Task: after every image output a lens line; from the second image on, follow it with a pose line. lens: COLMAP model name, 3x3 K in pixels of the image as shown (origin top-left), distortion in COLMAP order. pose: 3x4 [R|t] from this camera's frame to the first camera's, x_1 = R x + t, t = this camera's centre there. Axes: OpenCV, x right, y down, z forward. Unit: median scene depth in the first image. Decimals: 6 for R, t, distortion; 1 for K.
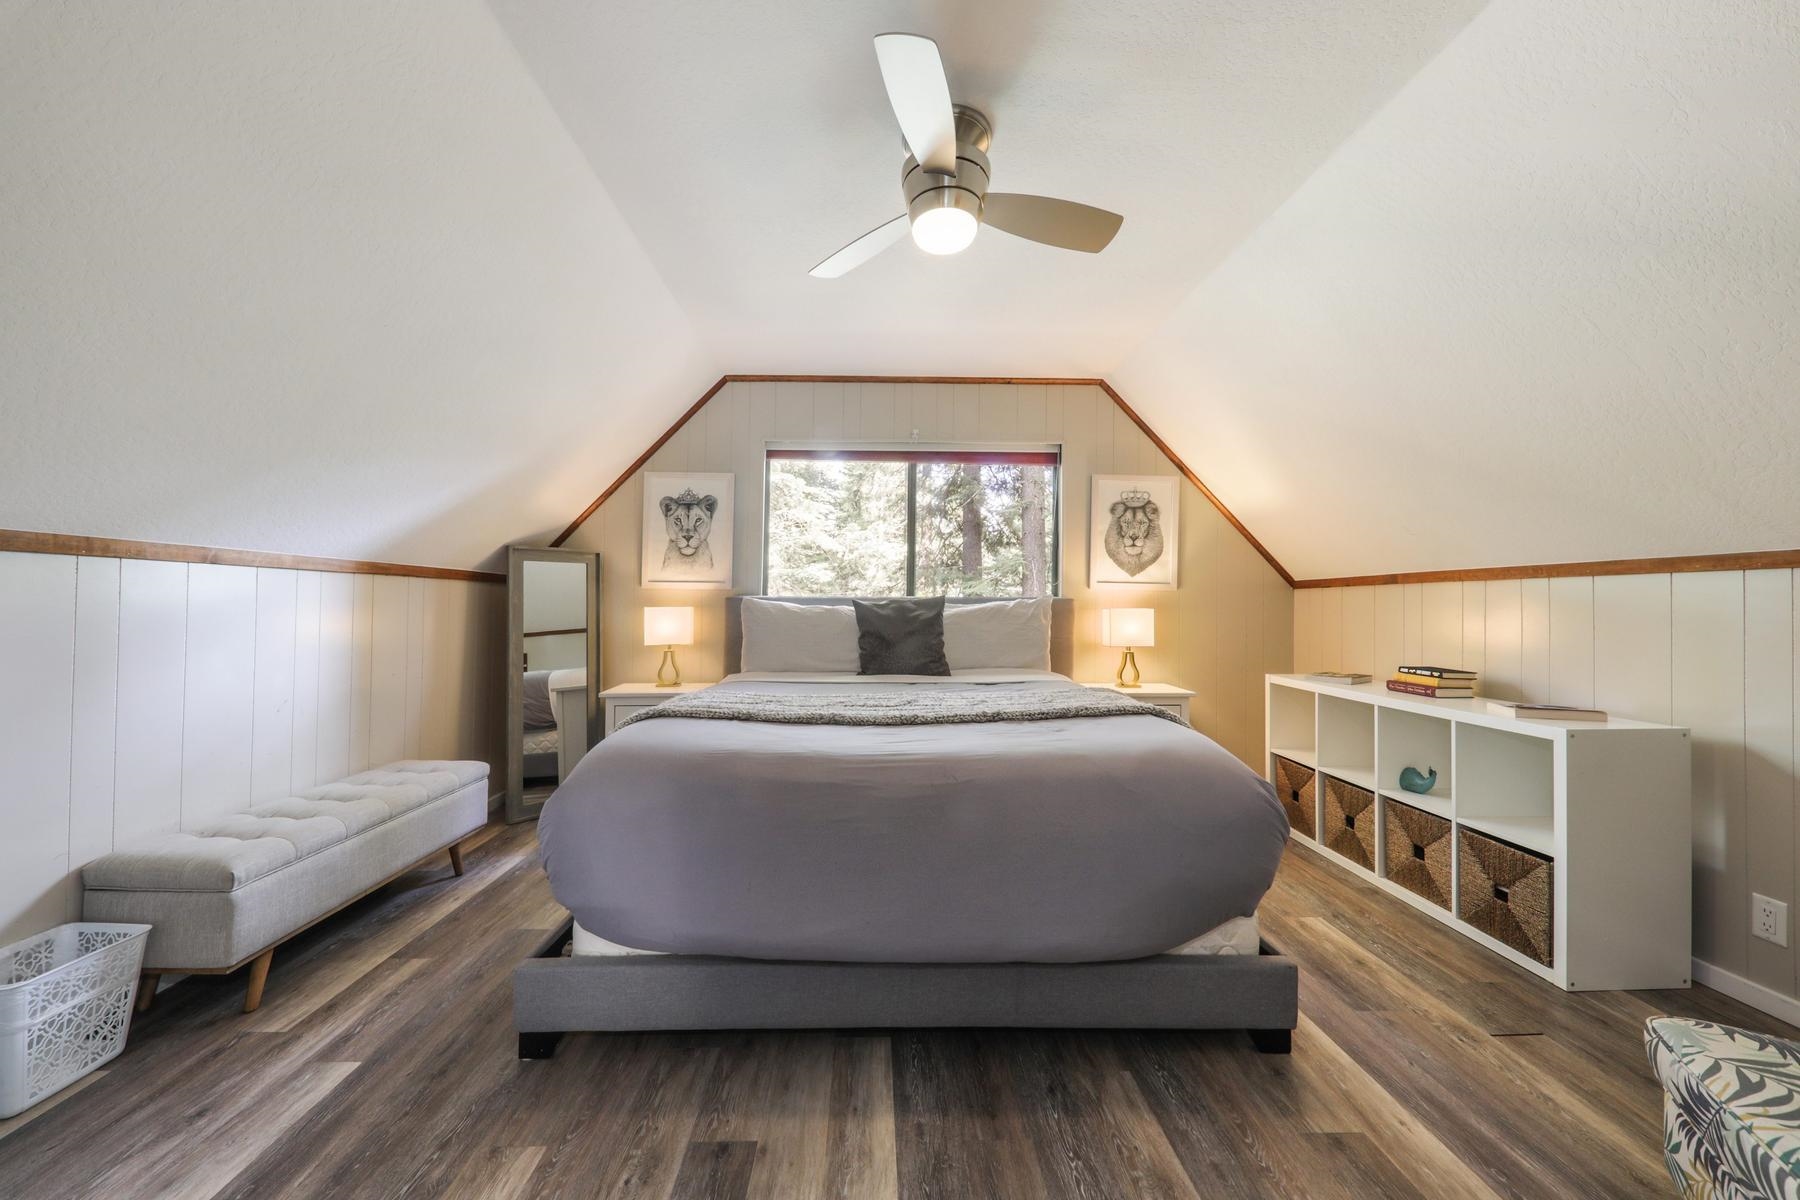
lens RADIAL K [[619.7, 0, 894.7], [0, 619.7, 598.3], [0, 0, 1]] dist [0.001574, -0.003252]
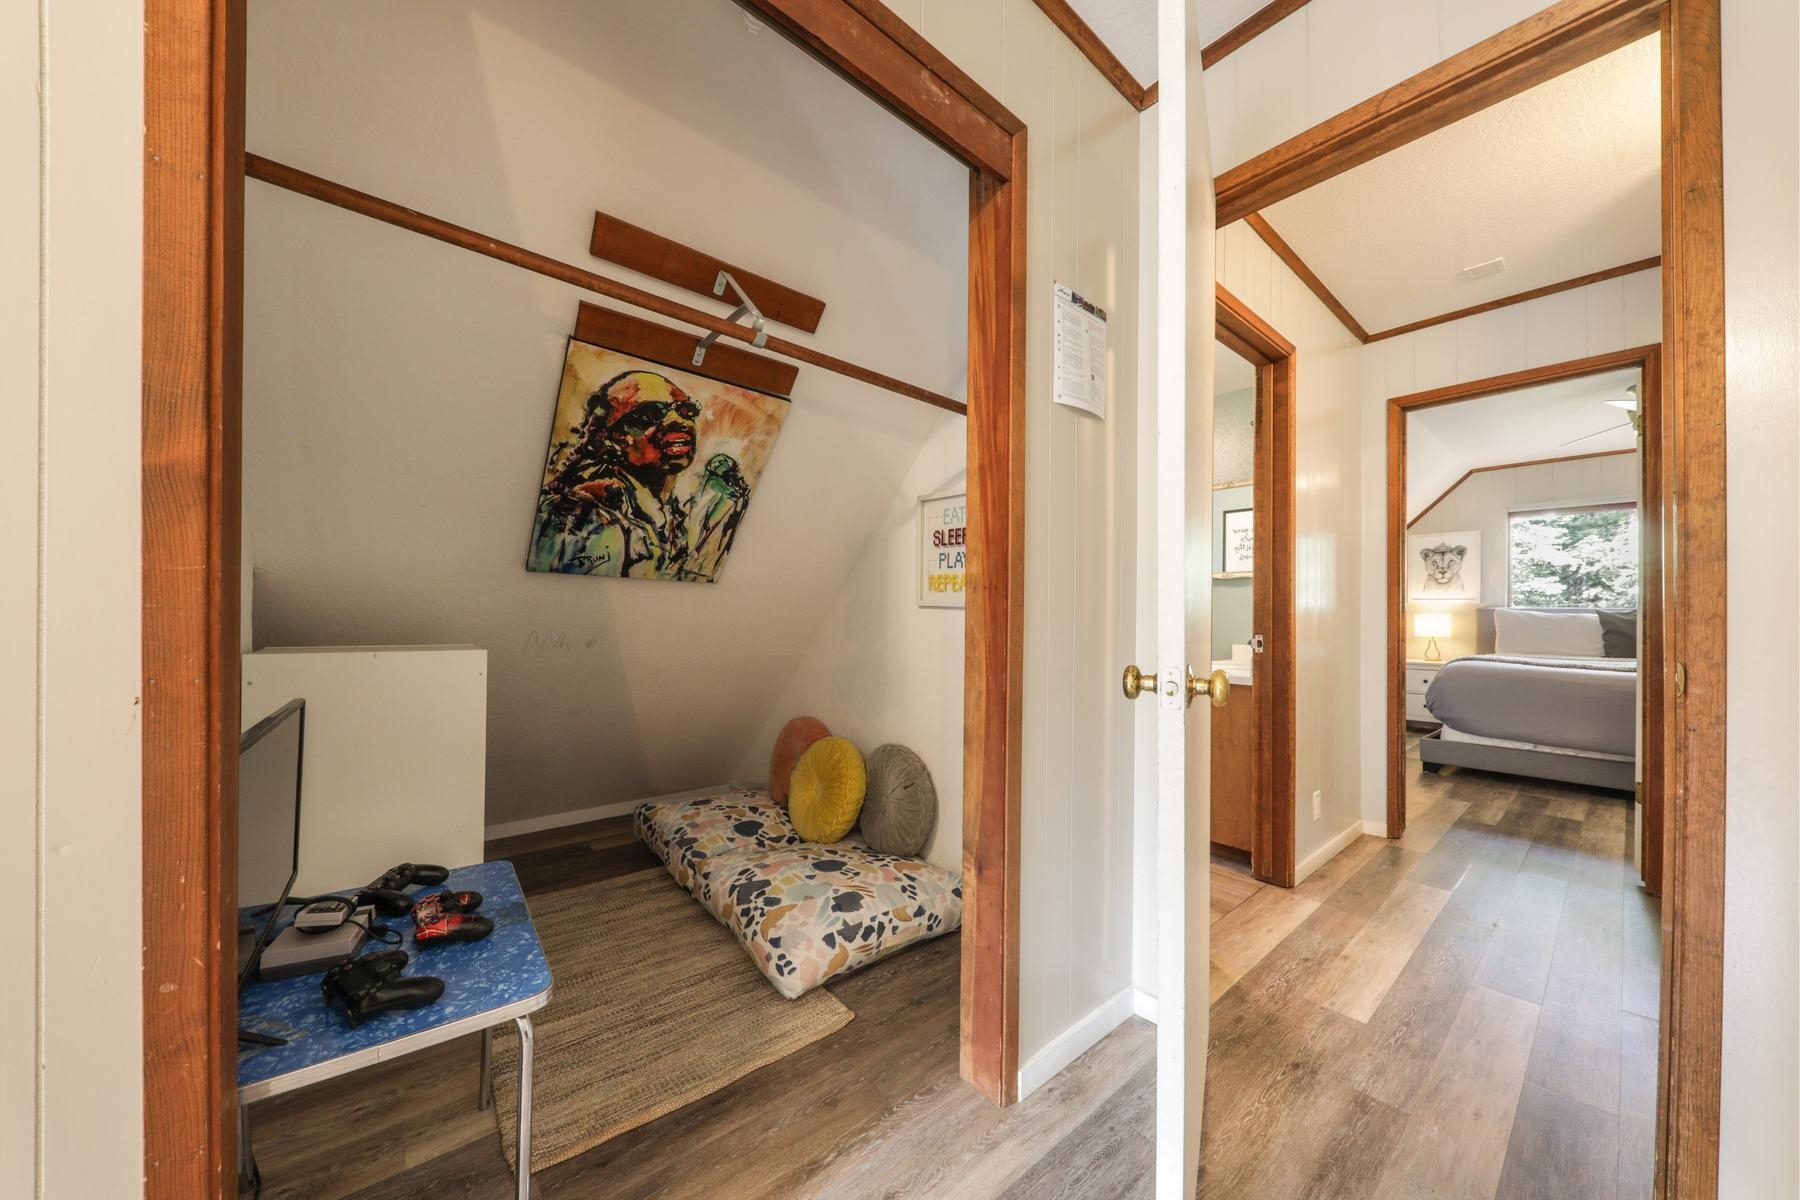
lens RADIAL K [[619.7, 0, 898.3], [0, 619.7, 610.7], [0, 0, 1]] dist [0.001574, -0.003252]
pose [[0.611511, -0.009676, -0.791177, 0.080892], [0.004560, 0.999952, -0.008705, 0.011333], [0.791223, 0.001715, 0.611526, -1.139924]]
